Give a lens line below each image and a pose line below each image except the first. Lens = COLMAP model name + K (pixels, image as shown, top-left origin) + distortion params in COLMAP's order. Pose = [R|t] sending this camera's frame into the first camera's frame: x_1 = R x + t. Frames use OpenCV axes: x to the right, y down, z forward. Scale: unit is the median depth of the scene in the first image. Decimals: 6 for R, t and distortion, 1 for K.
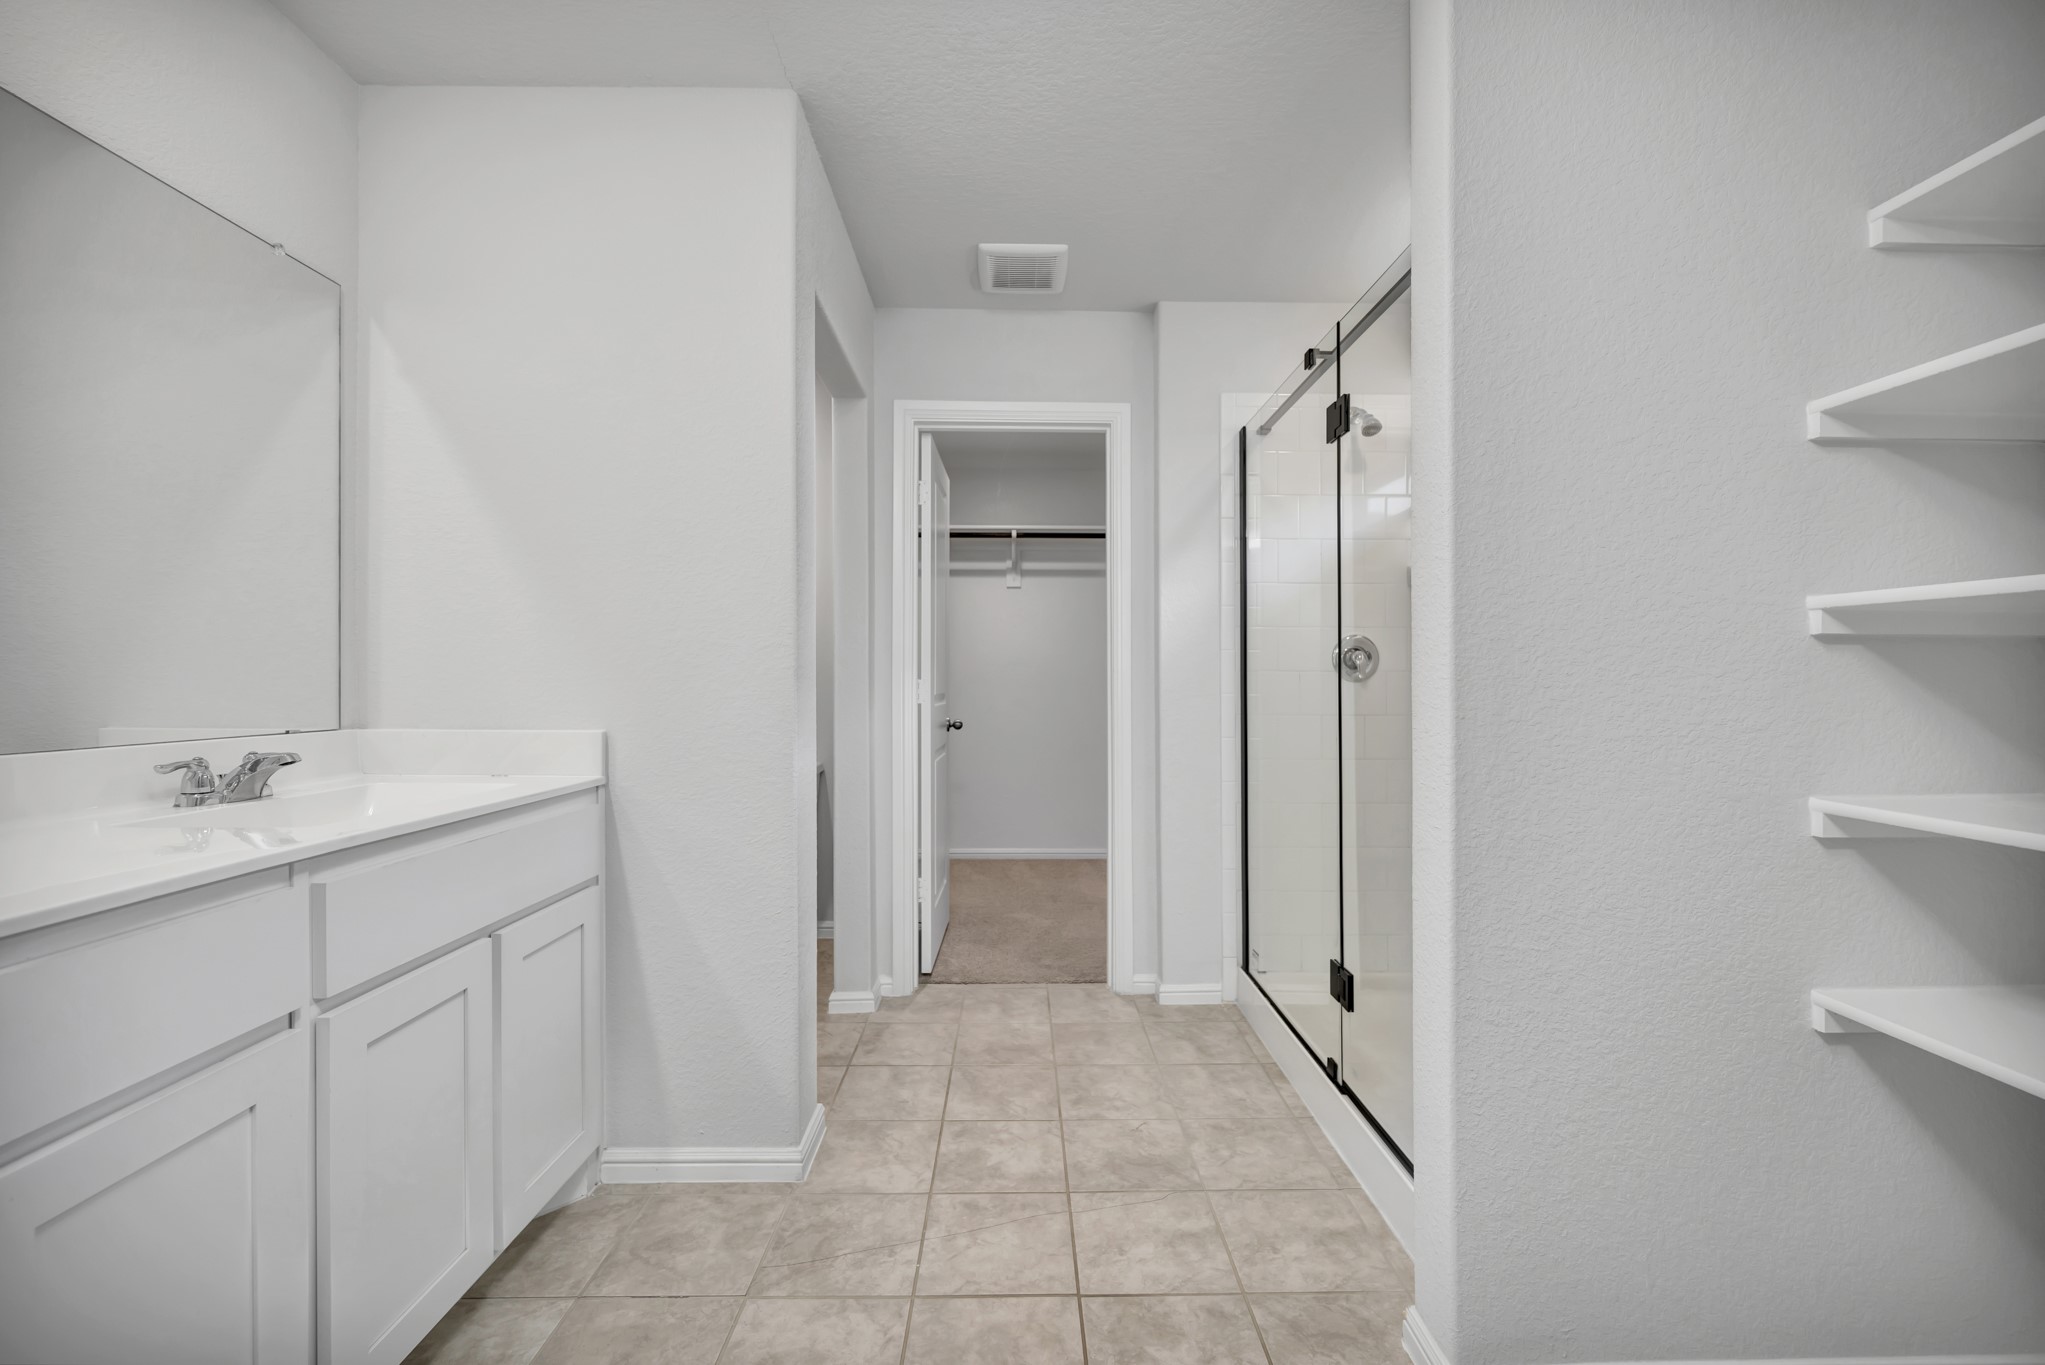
lens RADIAL K [[837.3, 0, 1031.9], [0, 837.3, 682.4], [0, 0, 1]] dist [-0.000262, -0.000012]
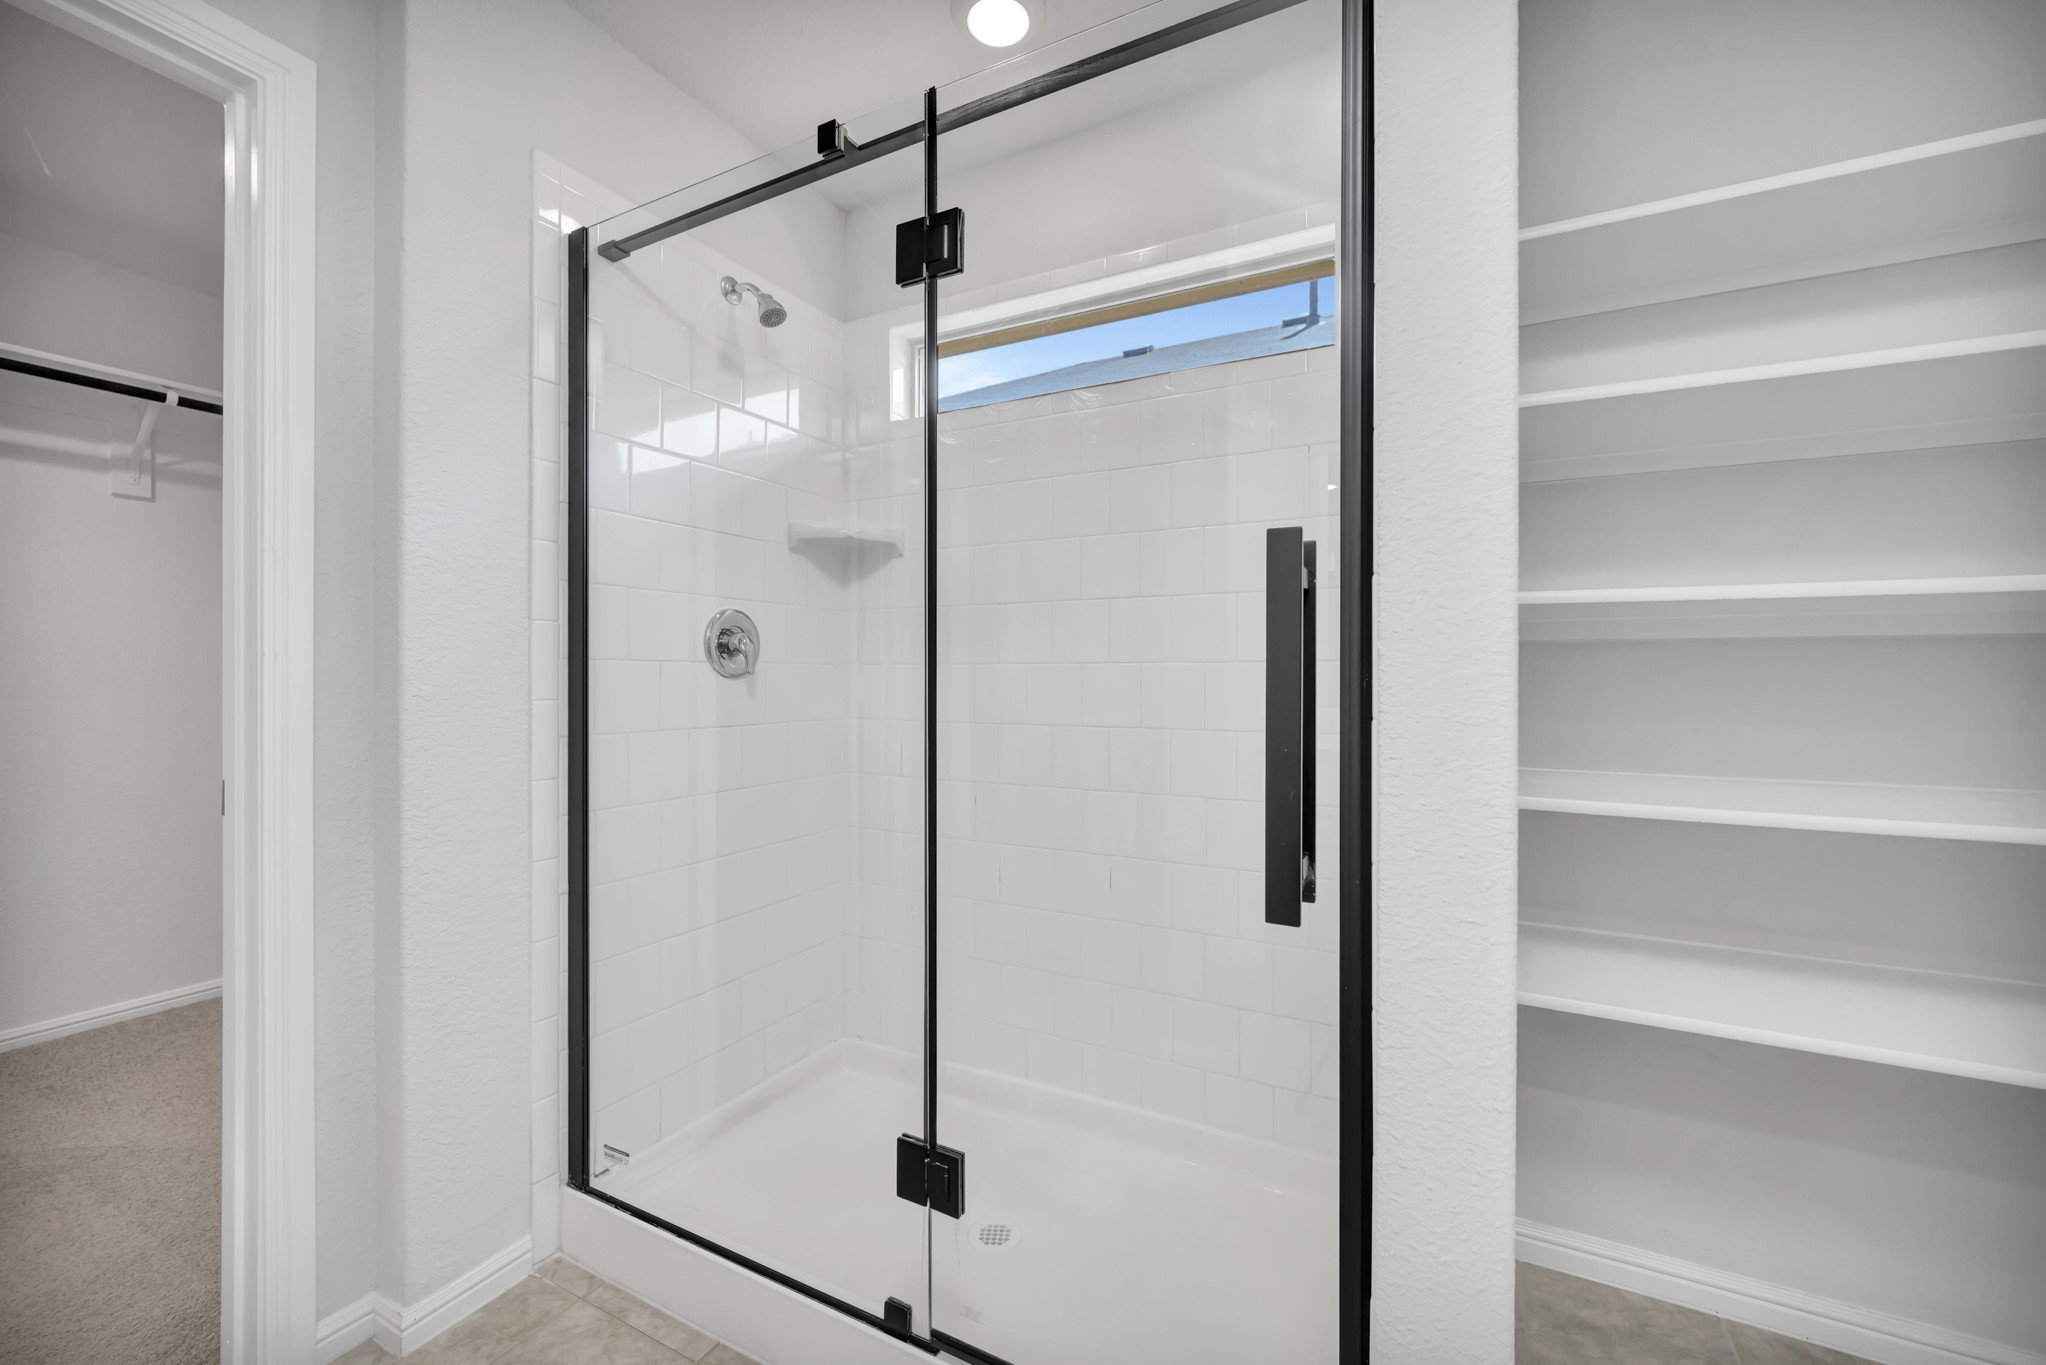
lens RADIAL K [[835.8, 0, 1018.7], [0, 835.8, 673.4], [0, 0, 1]] dist [0.019209, 0.000068]
pose [[0.498860, 0.005689, 0.866664, -0.095826], [-0.001869, 0.999983, -0.005488, -0.000226], [-0.866681, 0.001117, 0.498862, 0.462566]]
